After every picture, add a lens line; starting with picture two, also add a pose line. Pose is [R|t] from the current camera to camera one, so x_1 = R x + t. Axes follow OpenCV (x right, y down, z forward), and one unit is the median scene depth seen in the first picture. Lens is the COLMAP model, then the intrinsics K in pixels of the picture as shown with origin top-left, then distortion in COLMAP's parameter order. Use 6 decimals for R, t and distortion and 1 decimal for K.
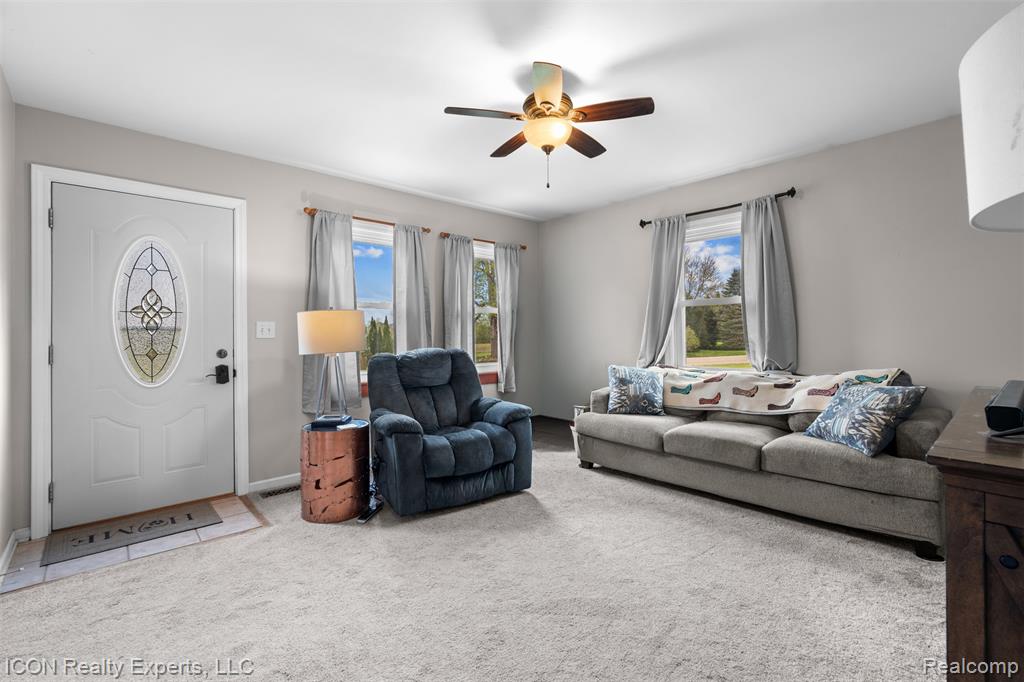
lens RADIAL K [[455.7, 0, 518.2], [0, 455.7, 327.7], [0, 0, 1]] dist [0.001305, 0.000299]
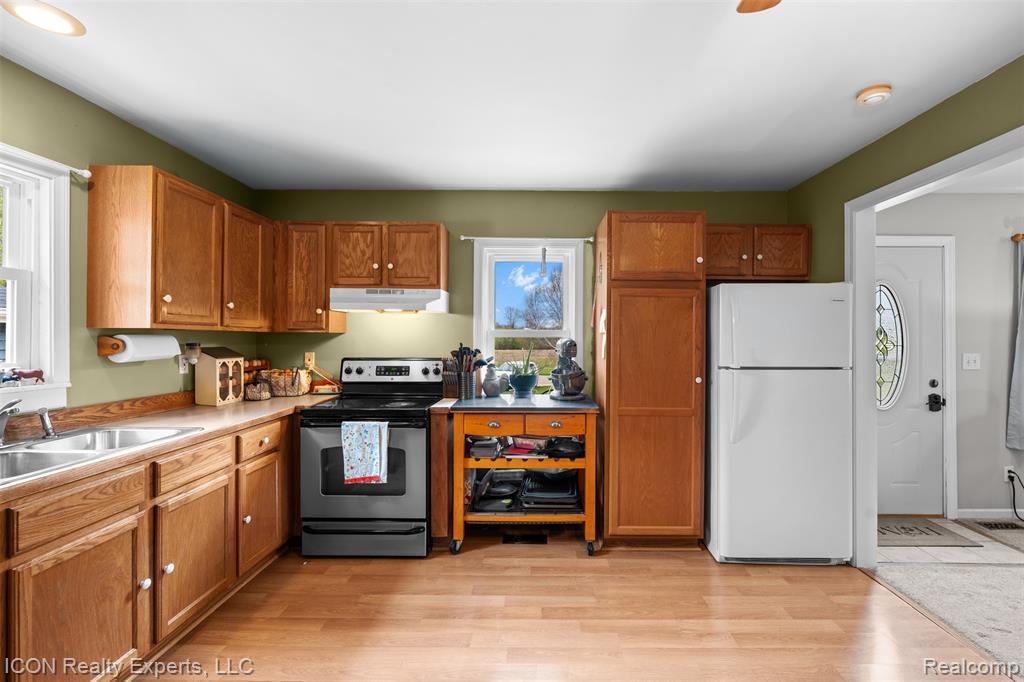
lens RADIAL K [[457.6, 0, 537.7], [0, 457.6, 337.0], [0, 0, 1]] dist [-0.002553, 0.000062]
pose [[0.732509, 0.007495, -0.680716, -0.593880], [-0.002953, 0.999965, 0.007833, -0.056955], [0.680751, -0.003728, 0.732506, -0.414876]]
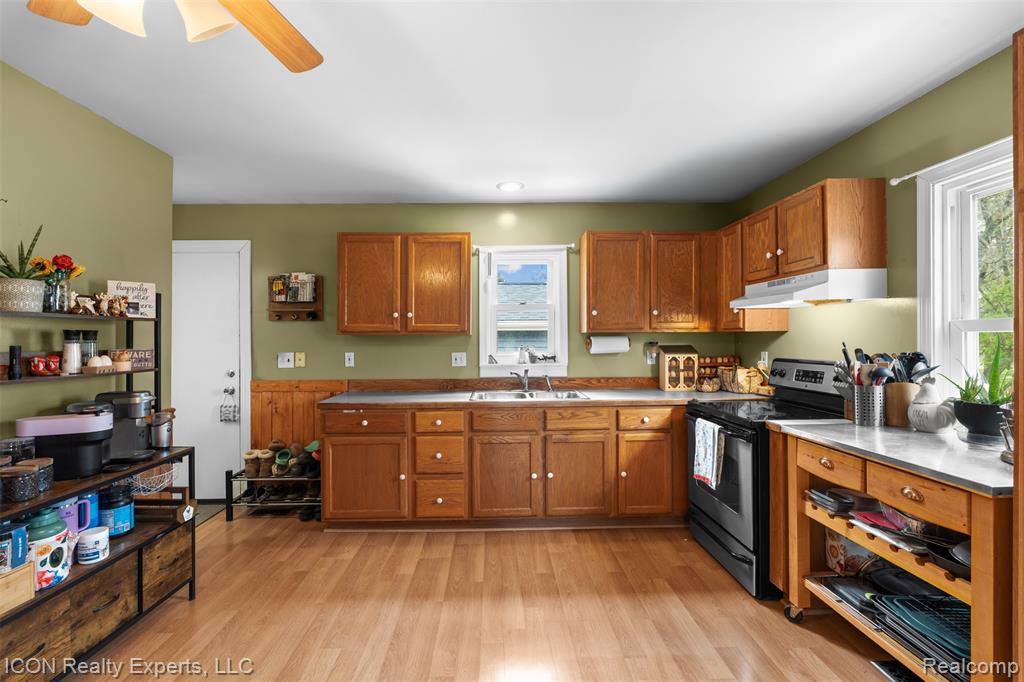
lens RADIAL K [[458.3, 0, 503.9], [0, 458.3, 338.3], [0, 0, 1]] dist [0.000007, -0.000059]
pose [[-0.664937, 0.010197, -0.746830, -0.533096], [0.019144, 0.999811, -0.003393, -0.049681], [0.746654, -0.016553, -0.665006, 0.254831]]
